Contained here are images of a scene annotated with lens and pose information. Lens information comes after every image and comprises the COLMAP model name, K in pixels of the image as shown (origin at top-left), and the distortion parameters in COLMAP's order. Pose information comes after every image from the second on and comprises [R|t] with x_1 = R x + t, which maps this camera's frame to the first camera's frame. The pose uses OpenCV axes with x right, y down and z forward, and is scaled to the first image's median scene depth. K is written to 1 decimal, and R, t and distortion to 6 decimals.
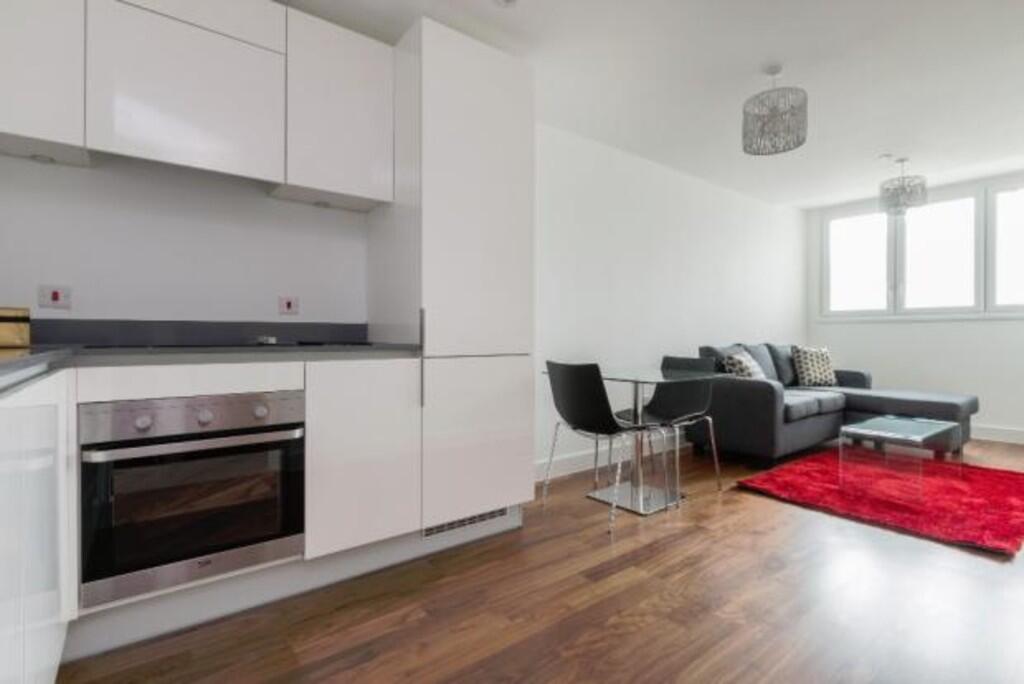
lens RADIAL K [[471.3, 0, 512.1], [0, 471.3, 334.8], [0, 0, 1]] dist [0.002057, -0.000461]
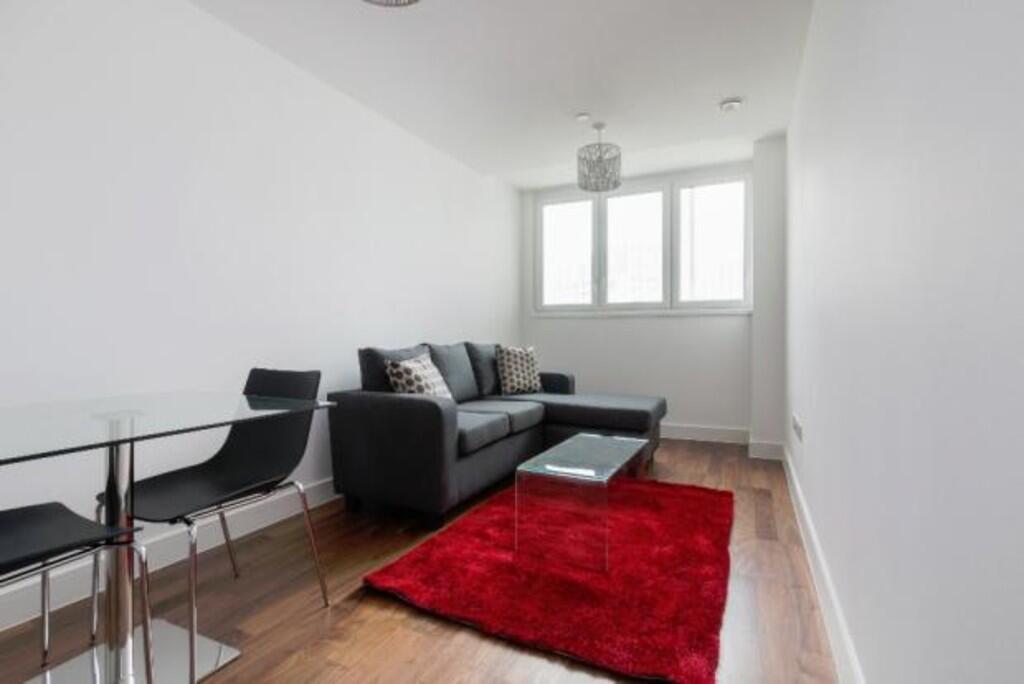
lens RADIAL K [[471.3, 0, 512.1], [0, 471.3, 334.8], [0, 0, 1]] dist [0.002057, -0.000461]
pose [[0.892789, -0.003207, 0.450464, 0.264878], [0.001445, 0.999990, 0.004255, 0.002208], [-0.450473, -0.003148, 0.892785, 0.272613]]
